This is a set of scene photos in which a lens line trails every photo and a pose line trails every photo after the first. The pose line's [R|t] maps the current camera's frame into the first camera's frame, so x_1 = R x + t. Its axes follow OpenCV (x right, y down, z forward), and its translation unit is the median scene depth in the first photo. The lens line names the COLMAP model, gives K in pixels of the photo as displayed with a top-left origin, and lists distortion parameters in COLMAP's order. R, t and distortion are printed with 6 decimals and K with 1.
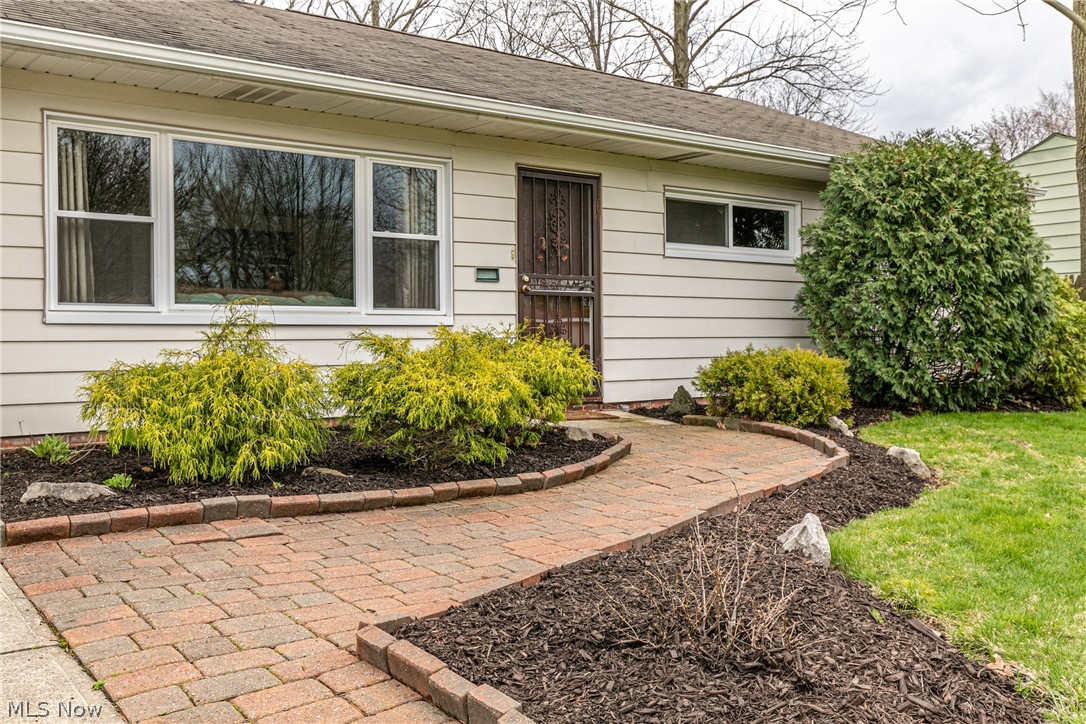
lens RADIAL K [[1003.9, 0, 540.0], [0, 1003.9, 361.6], [0, 0, 1]] dist [0.008835, 0.000000]
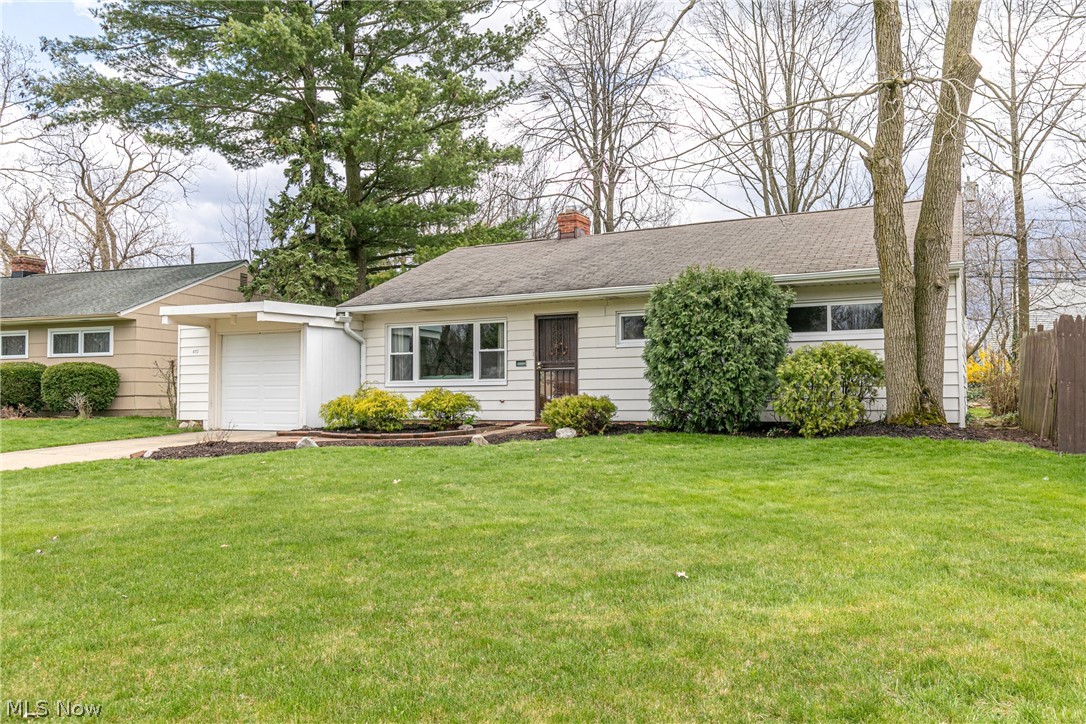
lens RADIAL K [[862.5, 0, 542.7], [0, 862.5, 363.9], [0, 0, 1]] dist [0.003610, 0.000182]
pose [[0.448090, -0.031610, -0.893430, 1.796306], [-0.013355, 0.999026, -0.042045, -0.000887], [0.893889, 0.030772, 0.447231, 0.138231]]
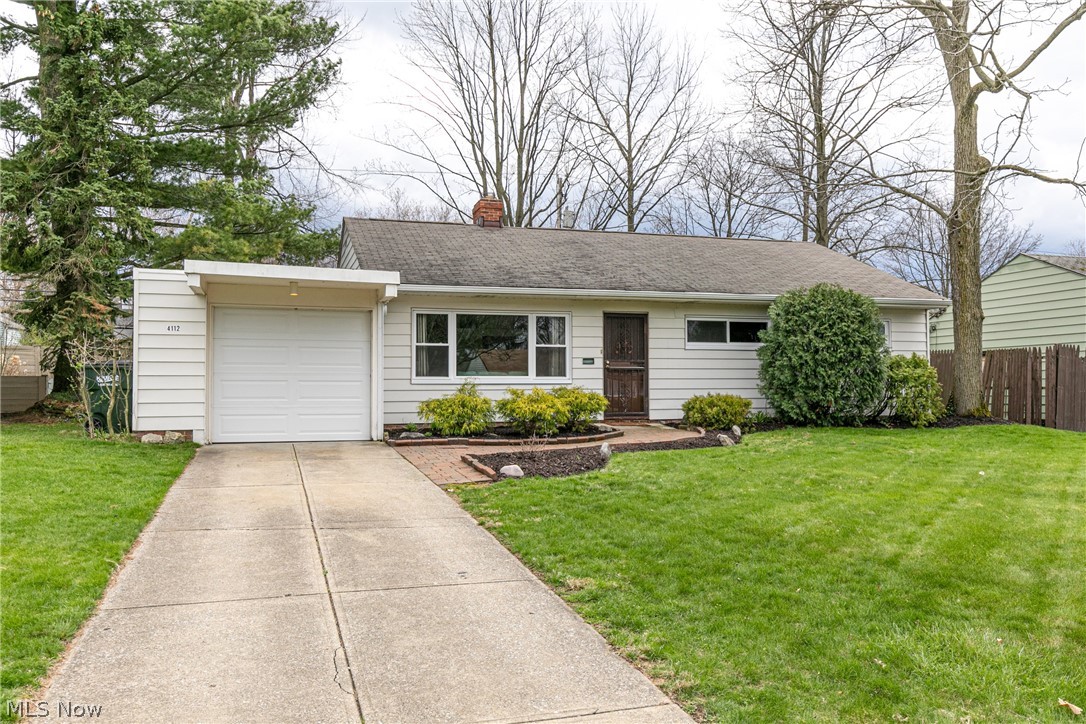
lens RADIAL K [[862.5, 0, 543.6], [0, 862.5, 365.1], [0, 0, 1]] dist [0.003610, 0.000182]
pose [[0.945624, -0.007794, -0.325170, 0.488522], [-0.007740, 0.998891, -0.046449, 0.013641], [0.325171, 0.046440, 0.944514, -0.879693]]
